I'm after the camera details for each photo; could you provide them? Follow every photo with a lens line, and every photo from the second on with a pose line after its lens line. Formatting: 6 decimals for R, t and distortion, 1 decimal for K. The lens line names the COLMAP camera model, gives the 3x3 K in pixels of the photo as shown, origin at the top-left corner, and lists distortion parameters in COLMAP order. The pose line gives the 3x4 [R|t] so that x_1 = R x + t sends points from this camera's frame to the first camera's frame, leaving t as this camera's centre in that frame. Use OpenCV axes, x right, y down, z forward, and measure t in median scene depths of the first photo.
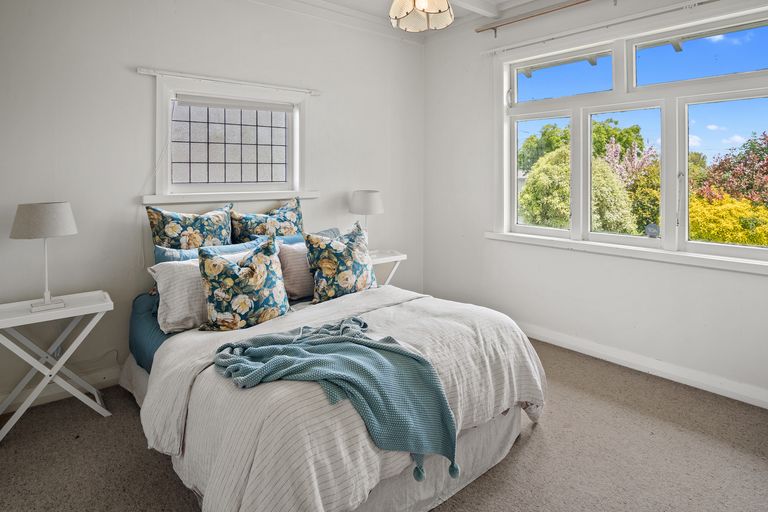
lens RADIAL K [[437.0, 0, 384.0], [0, 437.0, 256.0], [0, 0, 1]] dist [-0.025664, -0.000274]
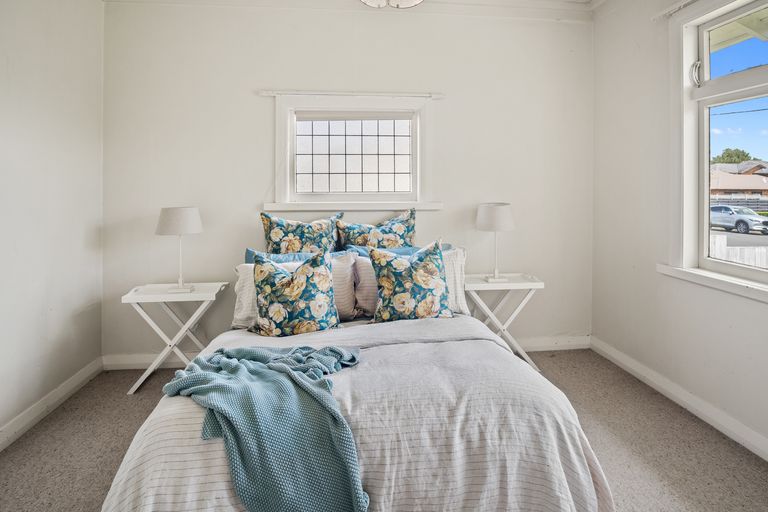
lens RADIAL K [[437.0, 0, 384.0], [0, 437.0, 256.0], [0, 0, 1]] dist [-0.025664, -0.000274]
pose [[0.838899, 0.086023, -0.537447, 0.348860], [-0.098065, 0.995161, 0.006215, -0.042590], [0.535381, 0.047491, 0.843275, 0.229655]]
